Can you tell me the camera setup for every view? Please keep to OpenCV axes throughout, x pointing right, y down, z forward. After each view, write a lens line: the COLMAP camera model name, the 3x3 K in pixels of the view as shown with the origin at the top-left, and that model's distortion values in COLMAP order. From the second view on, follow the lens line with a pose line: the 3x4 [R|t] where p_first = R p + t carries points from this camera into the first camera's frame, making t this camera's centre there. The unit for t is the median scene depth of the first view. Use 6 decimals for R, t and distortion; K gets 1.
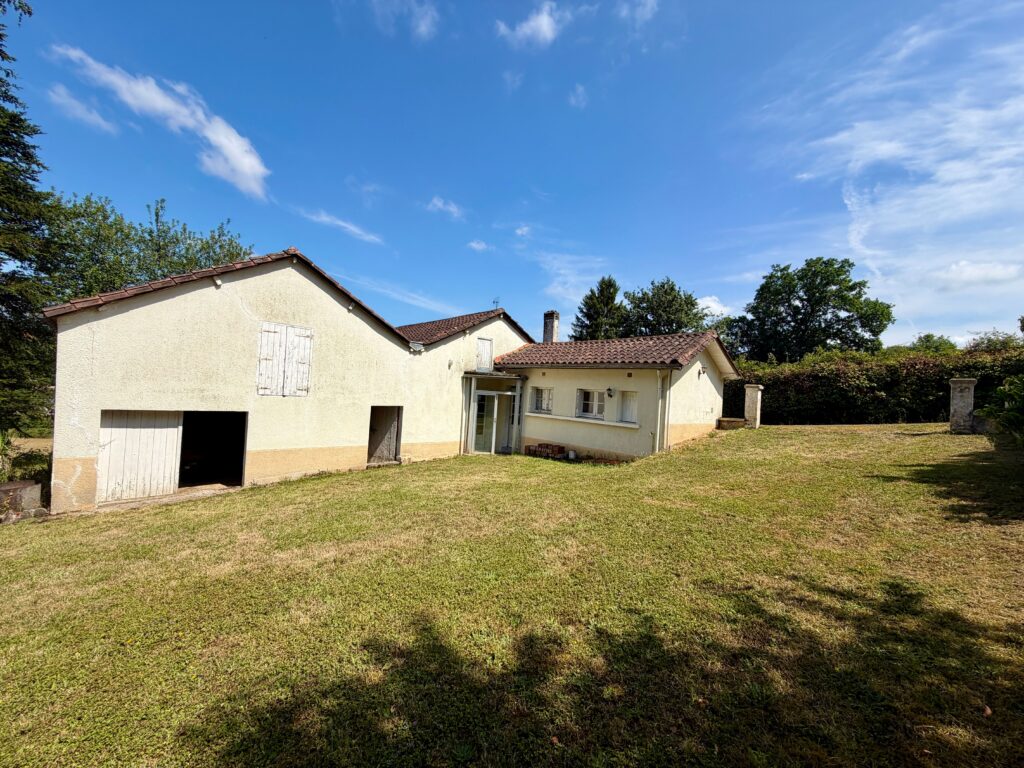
lens RADIAL K [[409.7, 0, 510.0], [0, 409.7, 383.1], [0, 0, 1]] dist [-0.001659, 0.000350]
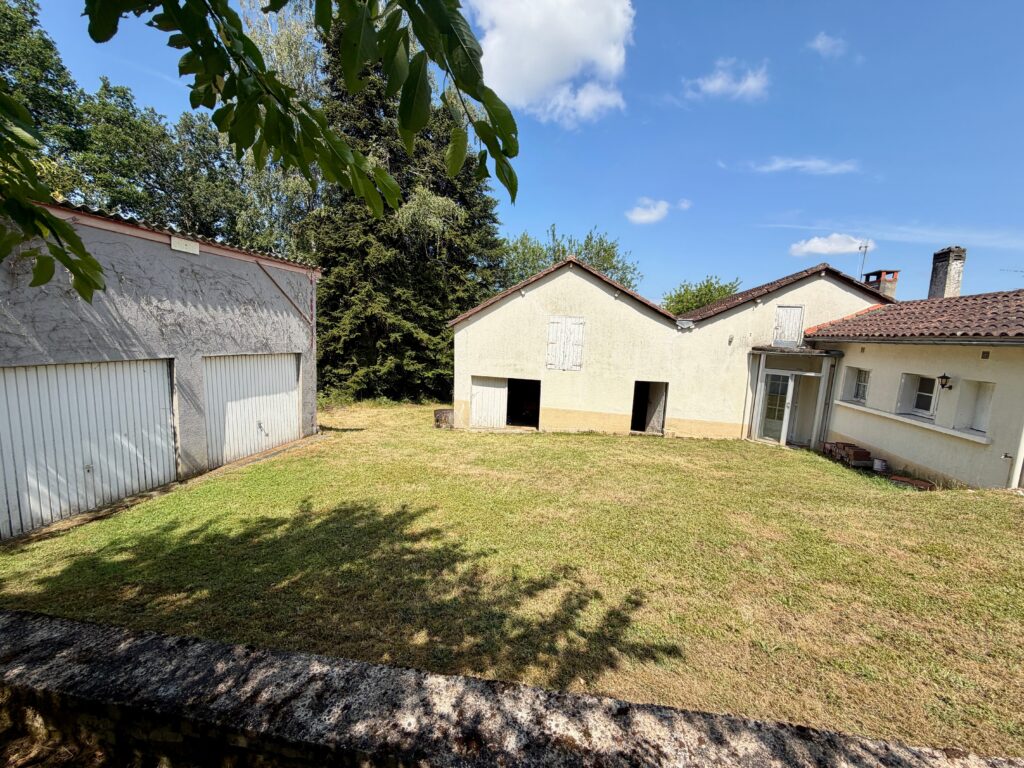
lens RADIAL K [[409.7, 0, 507.4], [0, 409.7, 385.0], [0, 0, 1]] dist [-0.001659, 0.000350]
pose [[0.563296, 0.068675, -0.823396, 0.363984], [0.005787, 0.996187, 0.087046, -0.030257], [0.826235, -0.053798, 0.560751, 0.072734]]
